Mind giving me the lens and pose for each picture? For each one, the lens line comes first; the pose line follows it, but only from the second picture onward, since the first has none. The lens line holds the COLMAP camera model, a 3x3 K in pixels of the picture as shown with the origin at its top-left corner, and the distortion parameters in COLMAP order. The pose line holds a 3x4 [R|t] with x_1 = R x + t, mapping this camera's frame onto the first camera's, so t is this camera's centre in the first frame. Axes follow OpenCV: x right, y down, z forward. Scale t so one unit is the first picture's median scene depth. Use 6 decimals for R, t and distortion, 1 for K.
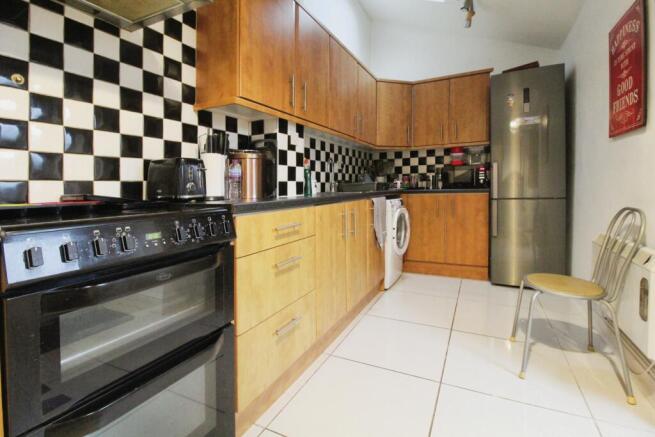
lens RADIAL K [[310.0, 0, 327.8], [0, 310.0, 193.5], [0, 0, 1]] dist [0.000047, -0.011288]
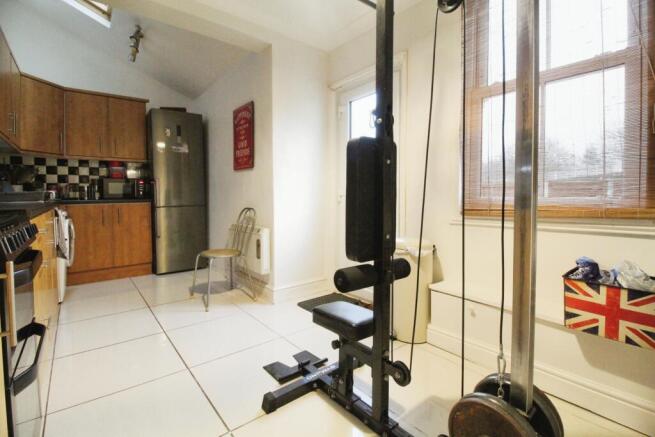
lens RADIAL K [[307.8, 0, 327.7], [0, 307.8, 207.4], [0, 0, 1]] dist [0.000021, -0.000020]
pose [[0.407874, -0.022364, 0.912764, -0.290817], [0.018813, 0.999694, 0.016087, 0.010705], [-0.912844, 0.010610, 0.408170, -0.131765]]
